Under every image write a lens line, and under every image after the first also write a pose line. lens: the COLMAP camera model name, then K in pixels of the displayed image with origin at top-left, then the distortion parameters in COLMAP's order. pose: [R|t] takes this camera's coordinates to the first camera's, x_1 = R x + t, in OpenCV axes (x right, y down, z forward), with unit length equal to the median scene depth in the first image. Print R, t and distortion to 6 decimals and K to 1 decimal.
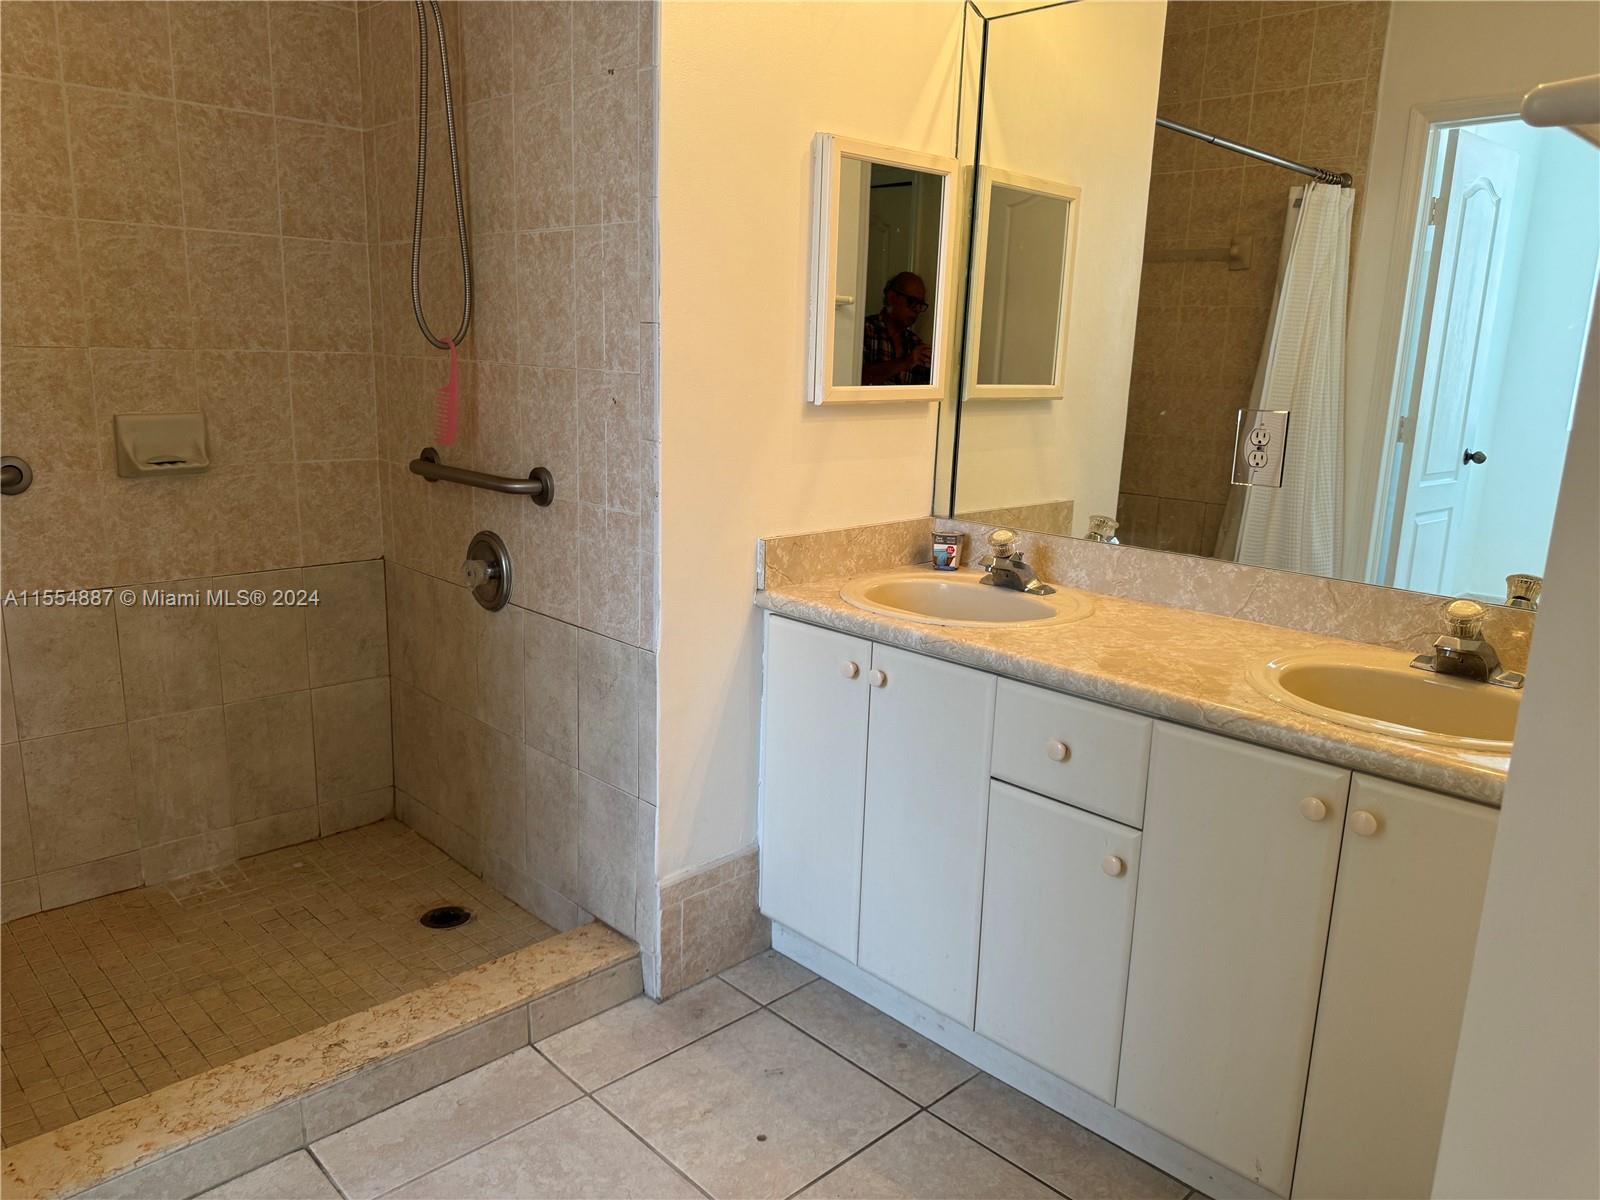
lens RADIAL K [[1119.2, 0, 800.0], [0, 1119.2, 600.0], [0, 0, 1]] dist [0.001938, 0.000402]
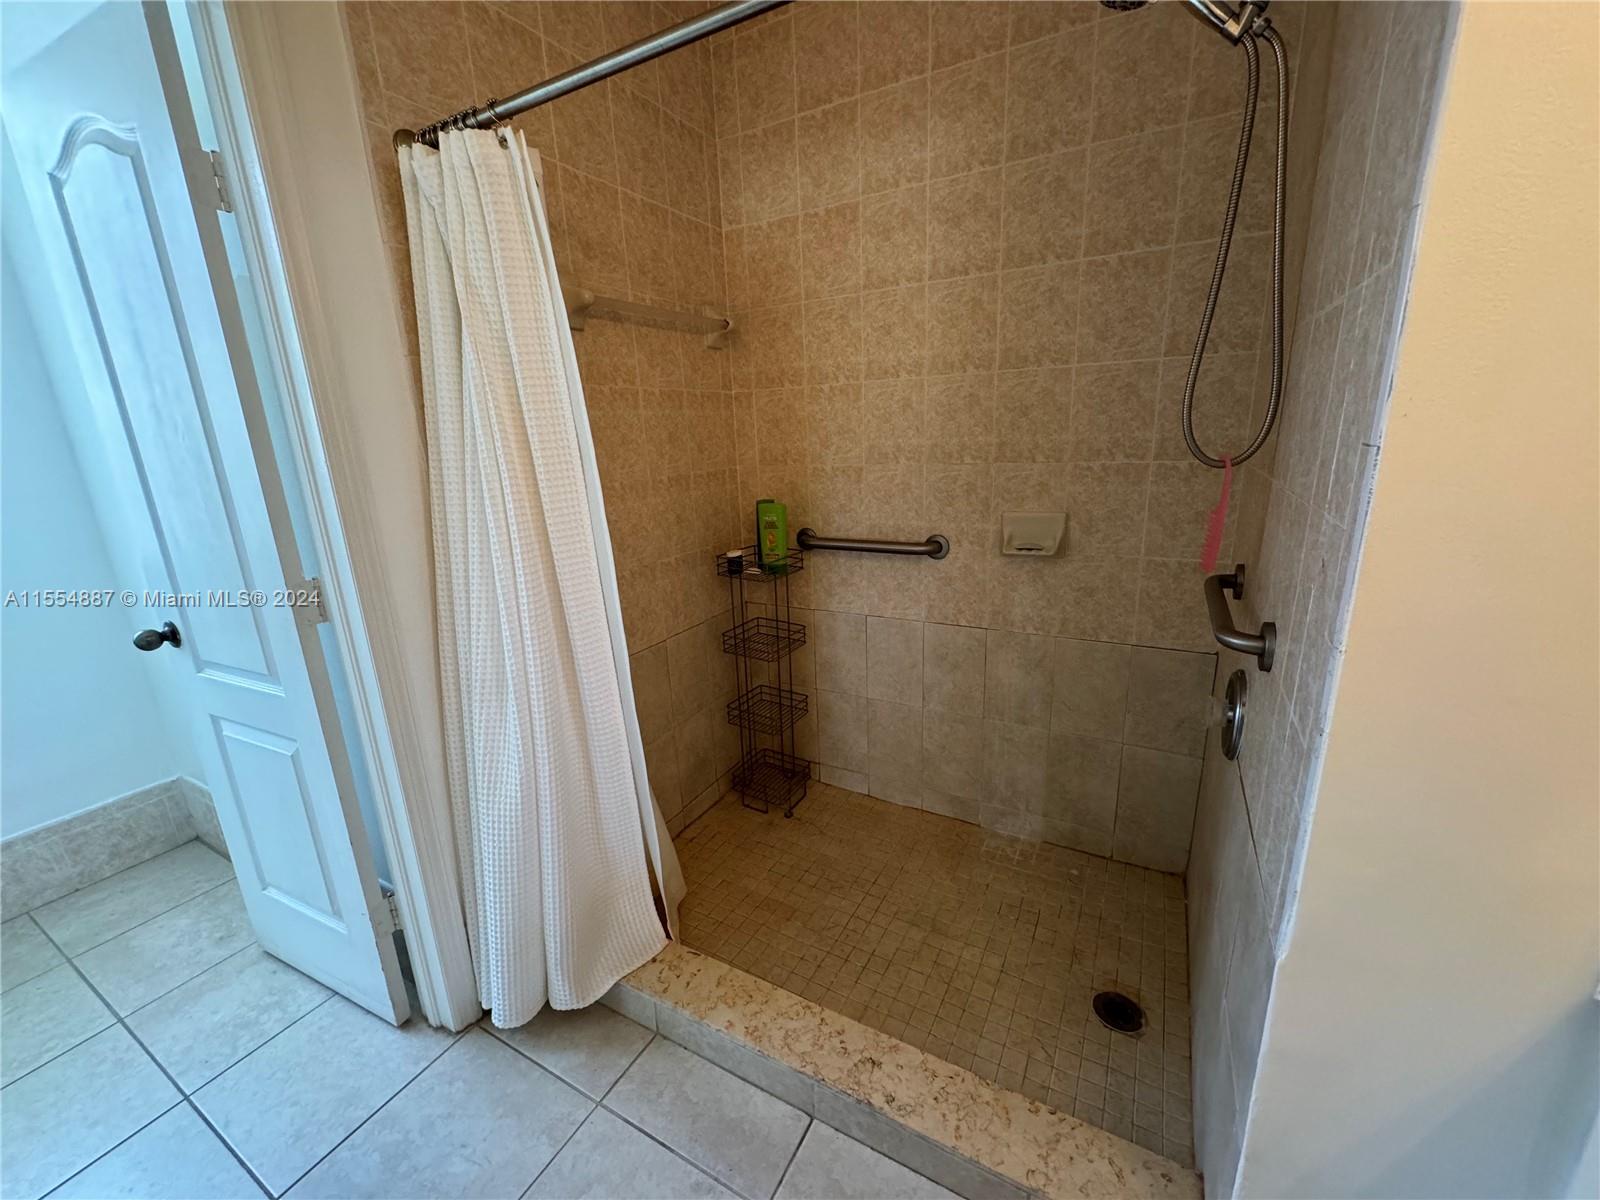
lens RADIAL K [[637.6, 0, 800.0], [0, 637.6, 600.0], [0, 0, 1]] dist [0.001076, -0.000072]
pose [[0.289307, 0.205155, -0.934993, 0.077007], [-0.167359, 0.972560, 0.161613, -0.139775], [0.942492, 0.109724, 0.315703, 0.509356]]
